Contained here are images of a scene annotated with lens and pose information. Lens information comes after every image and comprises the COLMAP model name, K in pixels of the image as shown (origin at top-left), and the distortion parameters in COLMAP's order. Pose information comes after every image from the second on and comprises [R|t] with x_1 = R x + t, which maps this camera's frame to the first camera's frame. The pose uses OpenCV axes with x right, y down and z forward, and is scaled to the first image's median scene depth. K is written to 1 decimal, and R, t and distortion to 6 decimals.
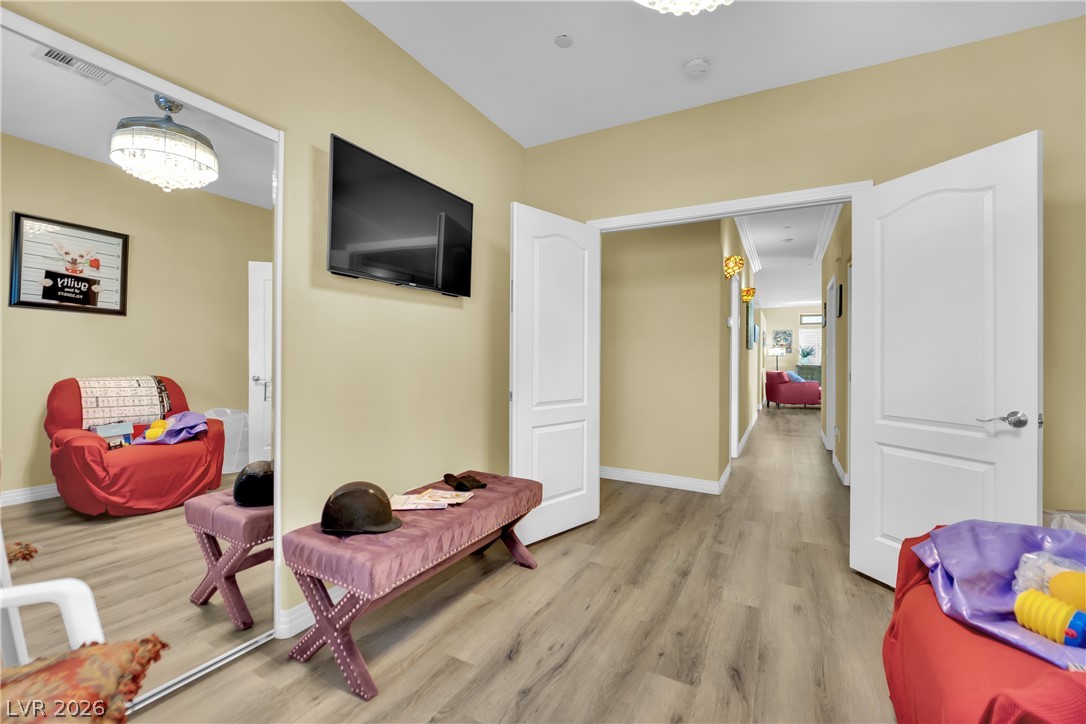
lens RADIAL K [[449.9, 0, 546.6], [0, 449.9, 362.6], [0, 0, 1]] dist [-0.020100, 0.000337]
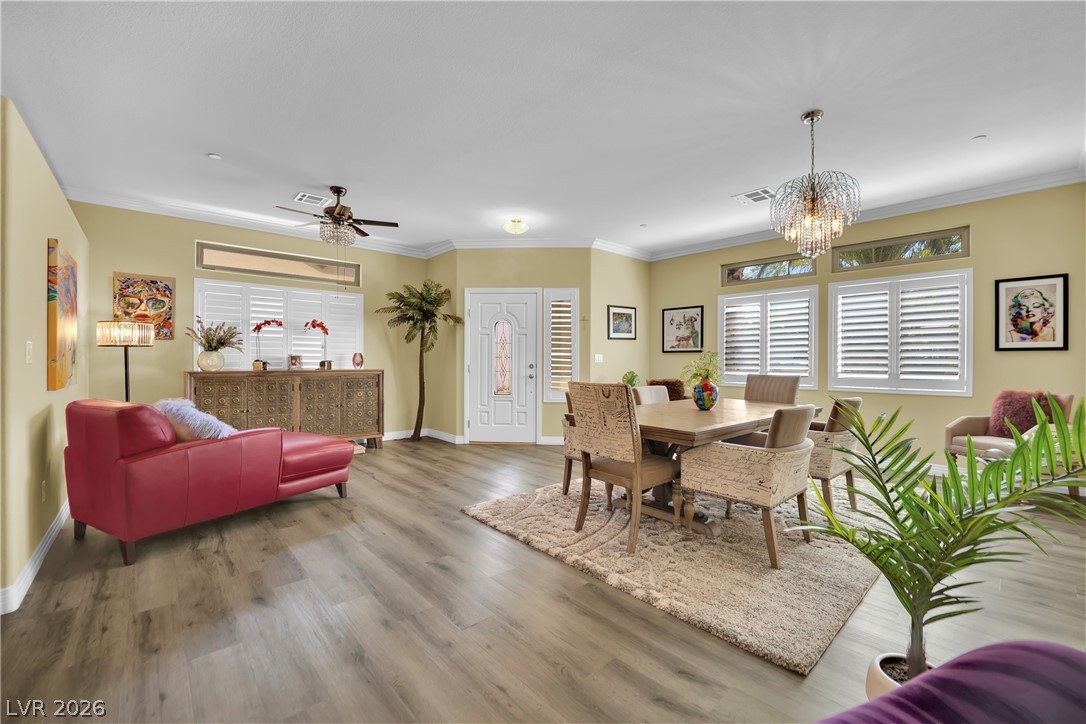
lens RADIAL K [[449.9, 0, 546.6], [0, 449.9, 362.6], [0, 0, 1]] dist [-0.020100, 0.000337]
pose [[0.345238, -0.010062, 0.938461, 0.312004], [-0.001949, 0.999933, 0.011438, -0.006890], [-0.938513, -0.005778, 0.345195, 0.588142]]
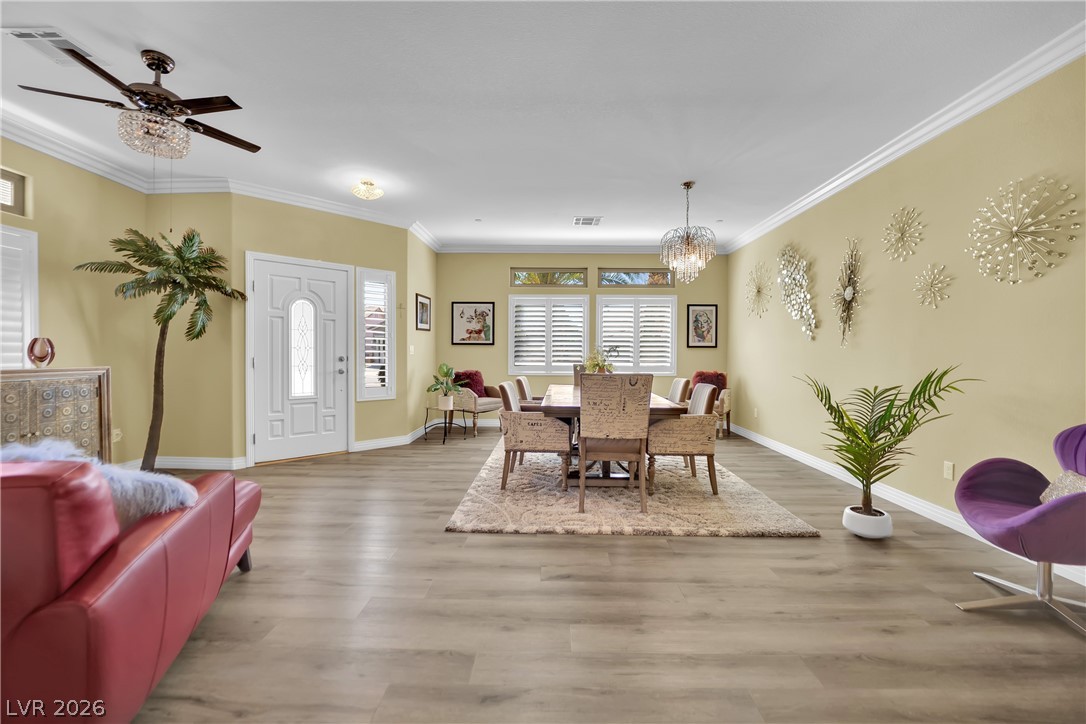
lens RADIAL K [[449.9, 0, 546.6], [0, 449.9, 362.6], [0, 0, 1]] dist [-0.020100, 0.000337]
pose [[-0.457857, -0.028919, 0.888556, 0.323584], [-0.010764, 0.999578, 0.026986, -0.006972], [-0.888961, 0.002791, -0.457975, 0.796138]]
